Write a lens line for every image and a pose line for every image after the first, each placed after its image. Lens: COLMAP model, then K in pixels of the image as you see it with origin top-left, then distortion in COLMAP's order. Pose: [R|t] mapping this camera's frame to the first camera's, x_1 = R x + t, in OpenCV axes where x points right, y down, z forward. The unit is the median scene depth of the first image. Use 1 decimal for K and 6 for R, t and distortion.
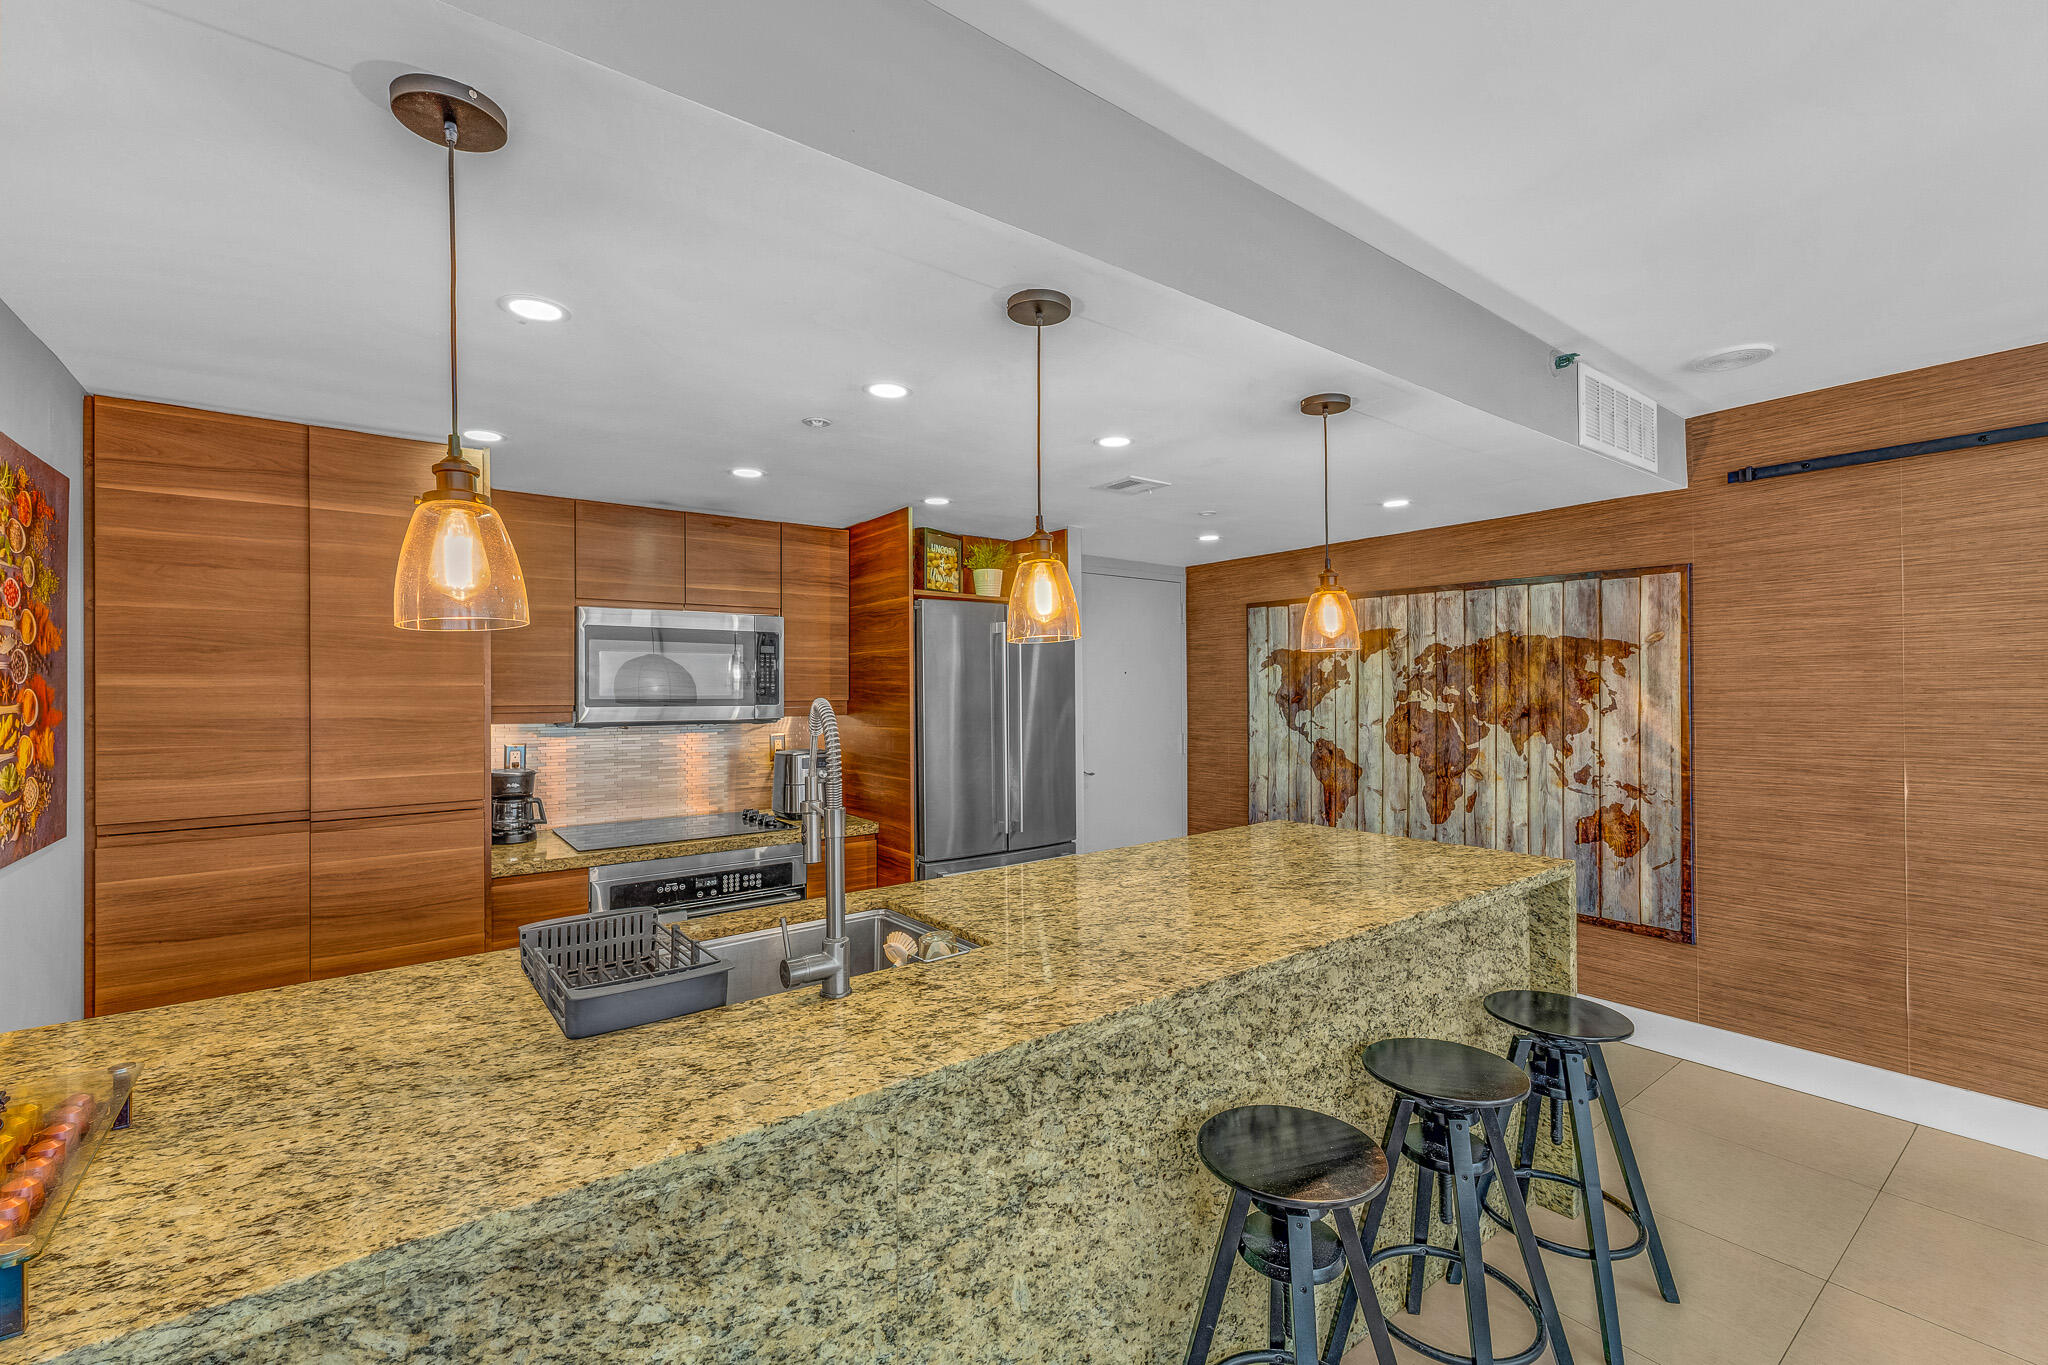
lens RADIAL K [[879.8, 0, 1021.0], [0, 879.8, 683.4], [0, 0, 1]] dist [0.005157, 0.000193]
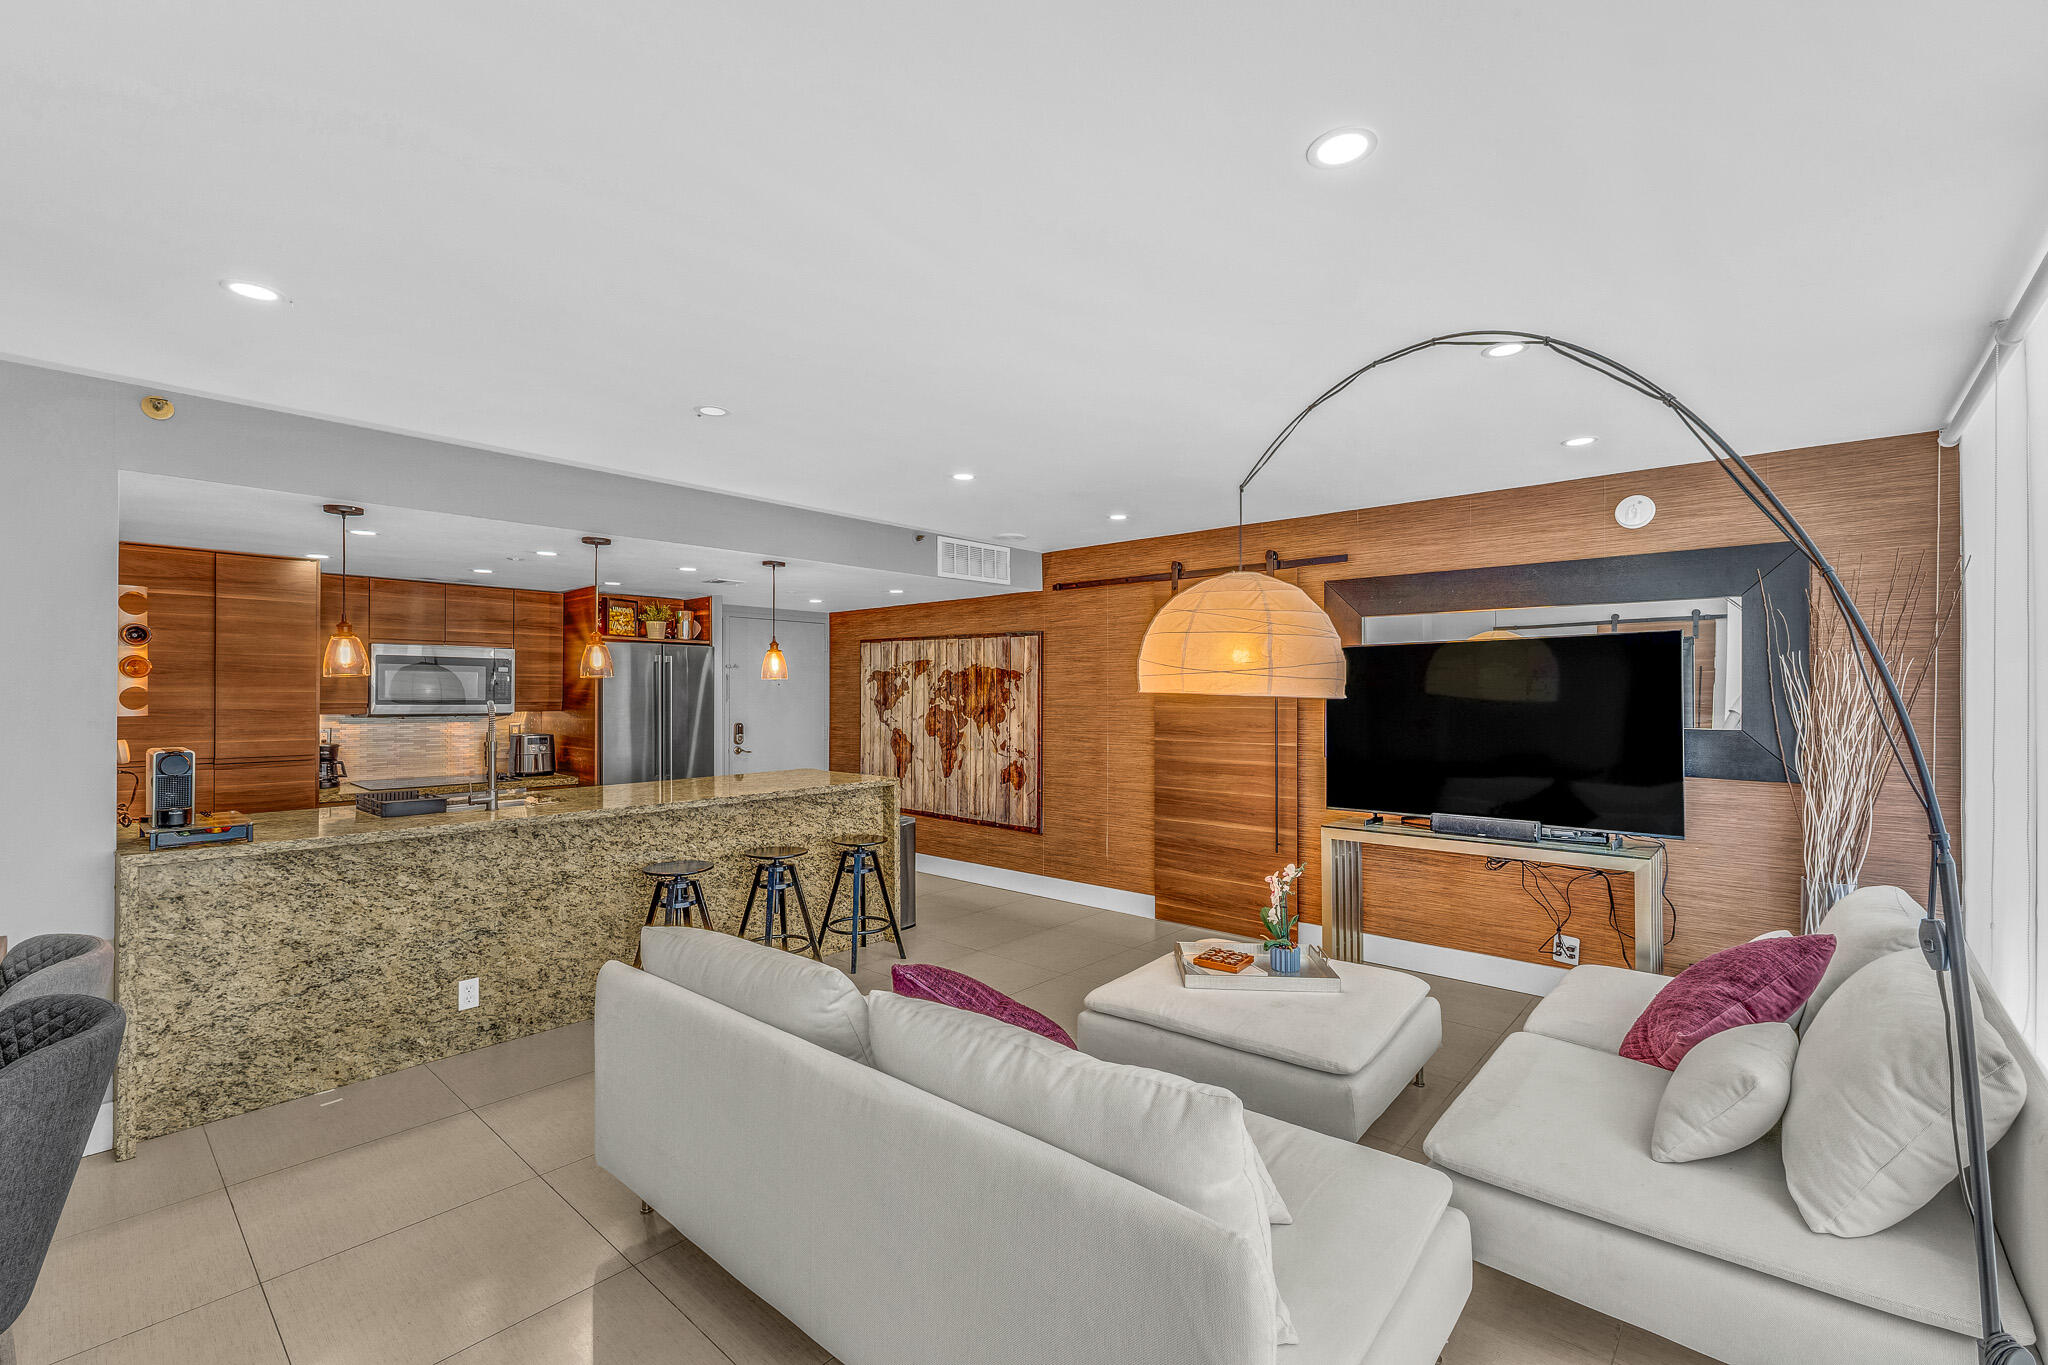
lens RADIAL K [[879.8, 0, 1027.6], [0, 879.8, 690.8], [0, 0, 1]] dist [0.005157, 0.000193]
pose [[0.980757, 0.008303, 0.195054, 0.367780], [-0.008964, 0.999957, 0.002502, -0.013689], [-0.195025, -0.004202, 0.980789, -0.831958]]
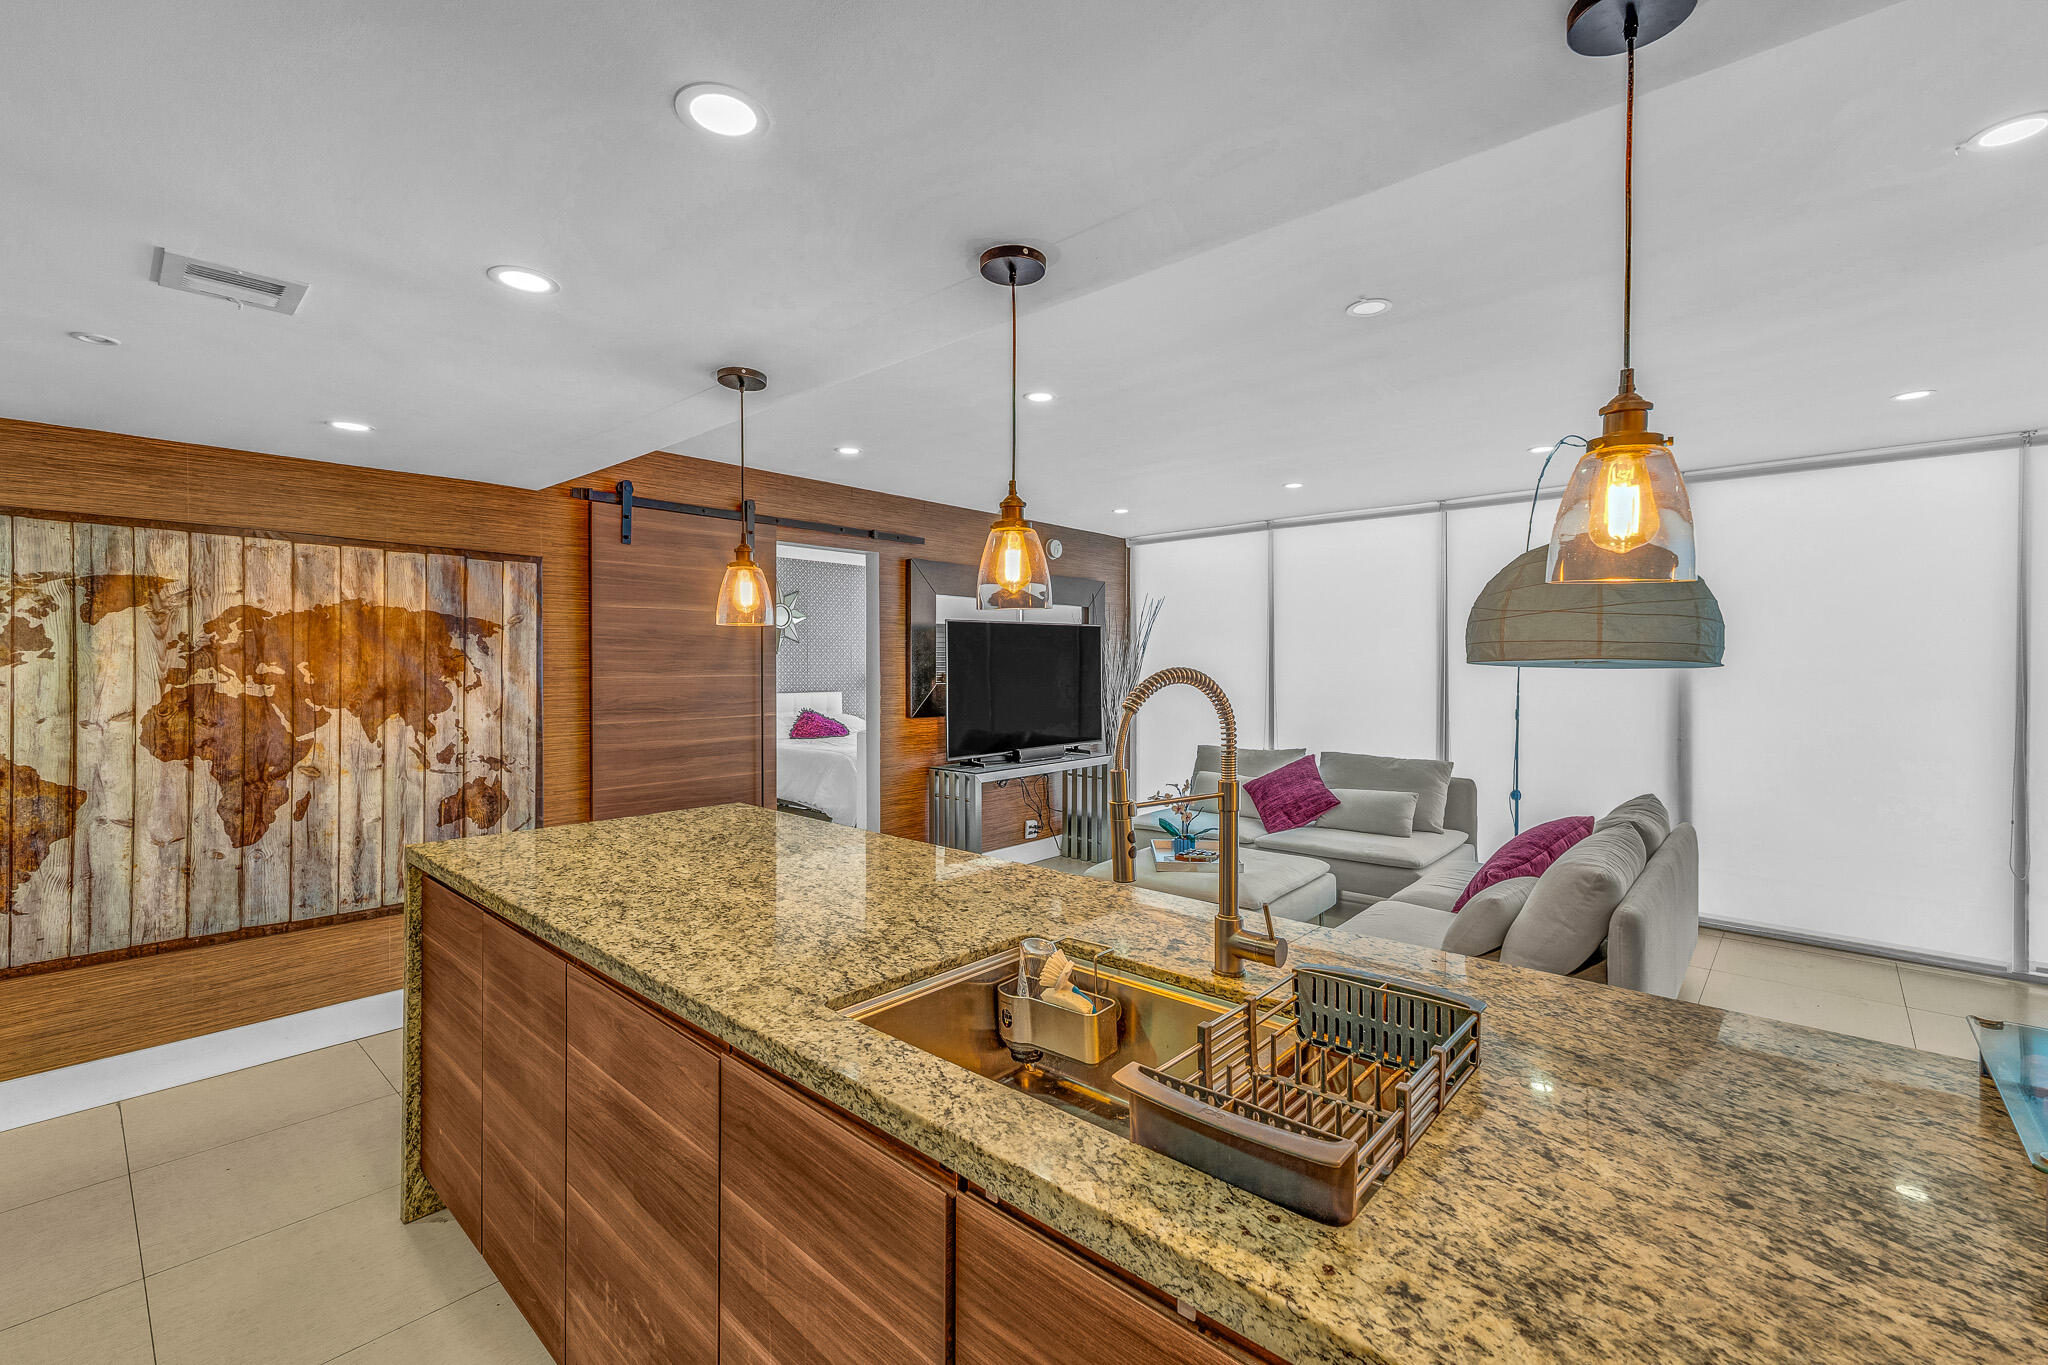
lens RADIAL K [[879.8, 0, 1015.3], [0, 879.8, 677.7], [0, 0, 1]] dist [0.005157, 0.000193]
pose [[-0.183955, -0.008065, 0.982902, -0.483955], [-0.004338, 0.999963, 0.007393, 0.009370], [-0.982925, -0.002904, -0.183983, 0.611342]]
